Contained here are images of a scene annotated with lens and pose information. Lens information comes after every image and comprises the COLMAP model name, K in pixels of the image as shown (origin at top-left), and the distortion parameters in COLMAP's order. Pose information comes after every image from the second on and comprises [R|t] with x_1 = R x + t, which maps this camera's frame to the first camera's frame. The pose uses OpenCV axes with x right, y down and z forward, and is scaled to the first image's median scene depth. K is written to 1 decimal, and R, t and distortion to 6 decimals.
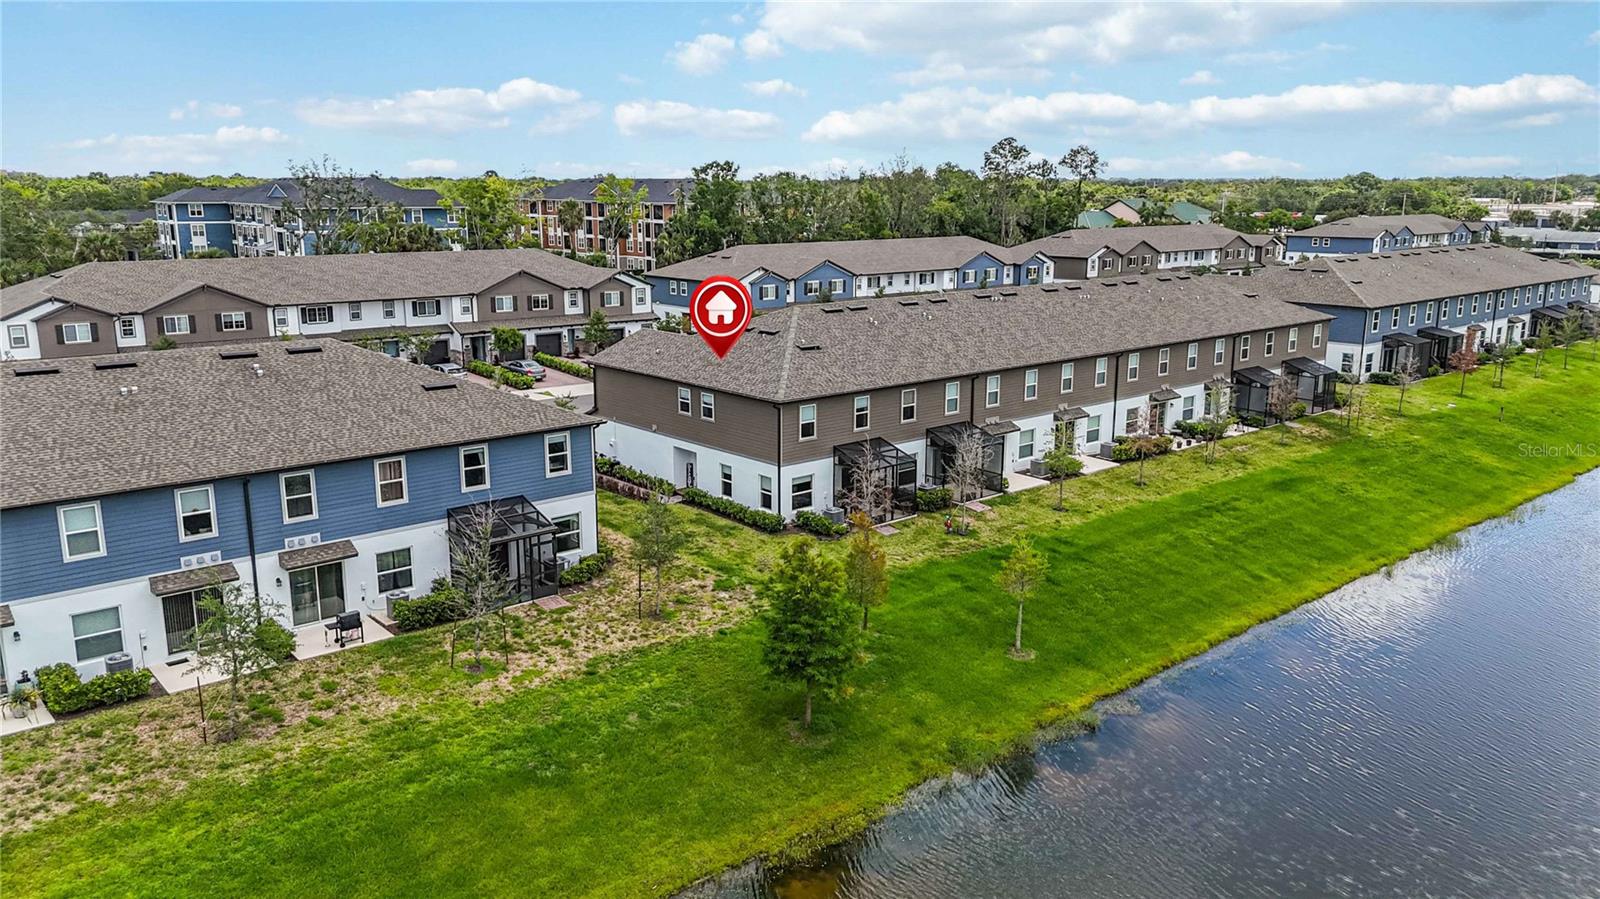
lens RADIAL K [[1181.1, 0, 805.3], [0, 1181.1, 447.2], [0, 0, 1]] dist [0.079359, -0.085574]
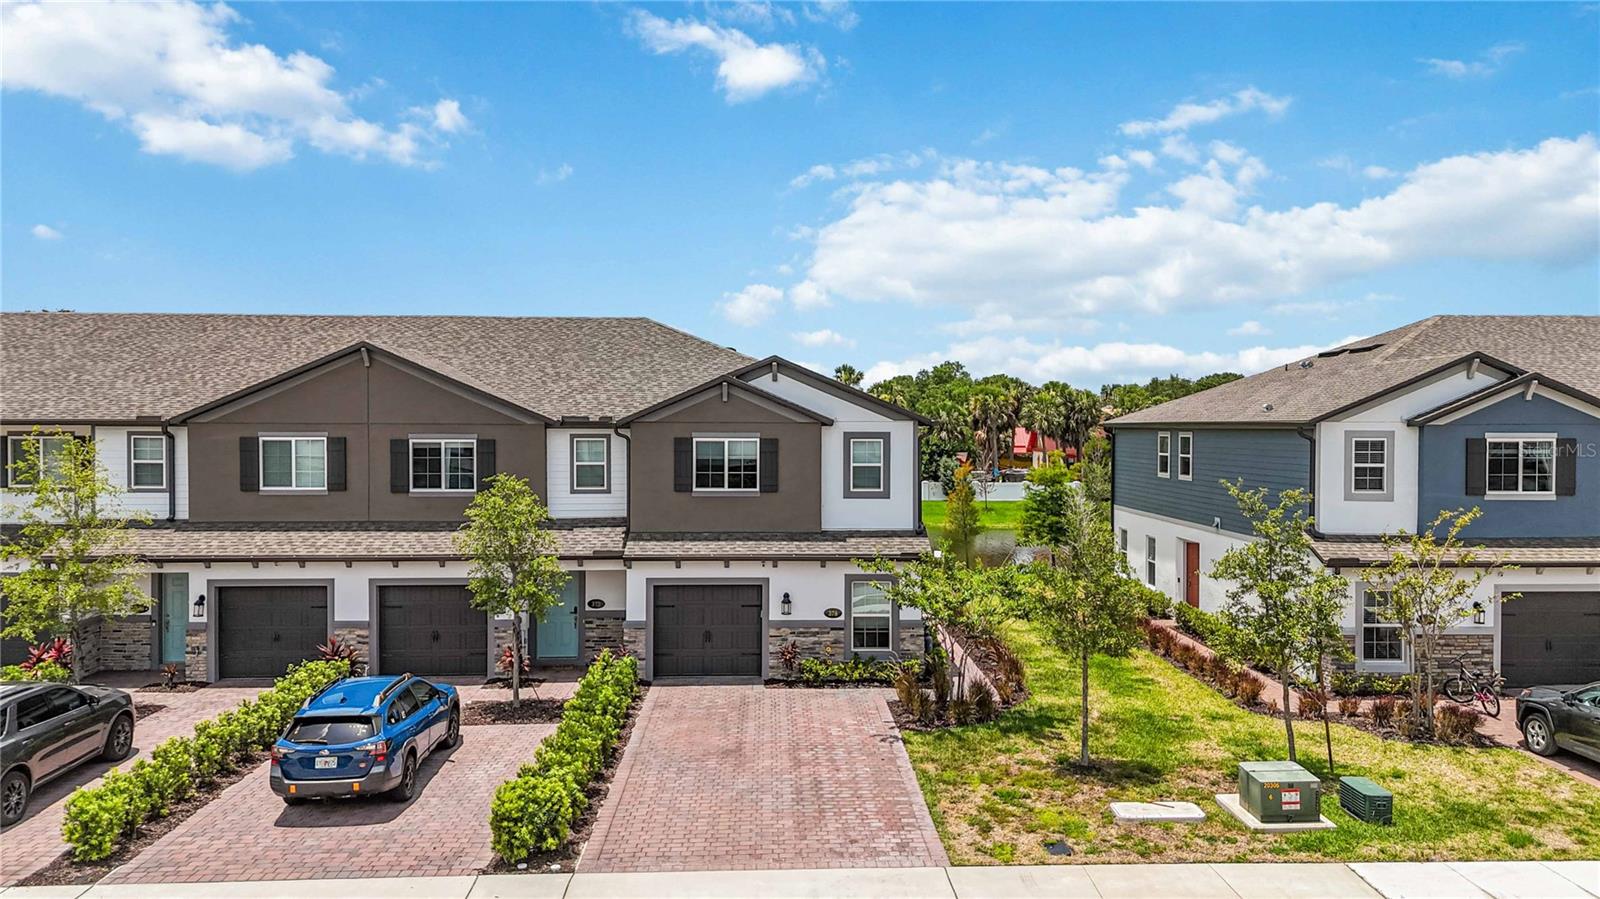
lens RADIAL K [[1181.1, 0, 805.3], [0, 1181.1, 447.2], [0, 0, 1]] dist [0.079359, -0.085574]
pose [[0.769893, 0.021548, -0.637809, 0.015417], [-0.134461, 0.982471, -0.129114, -0.132300], [0.623847, 0.185164, 0.759295, 1.096940]]
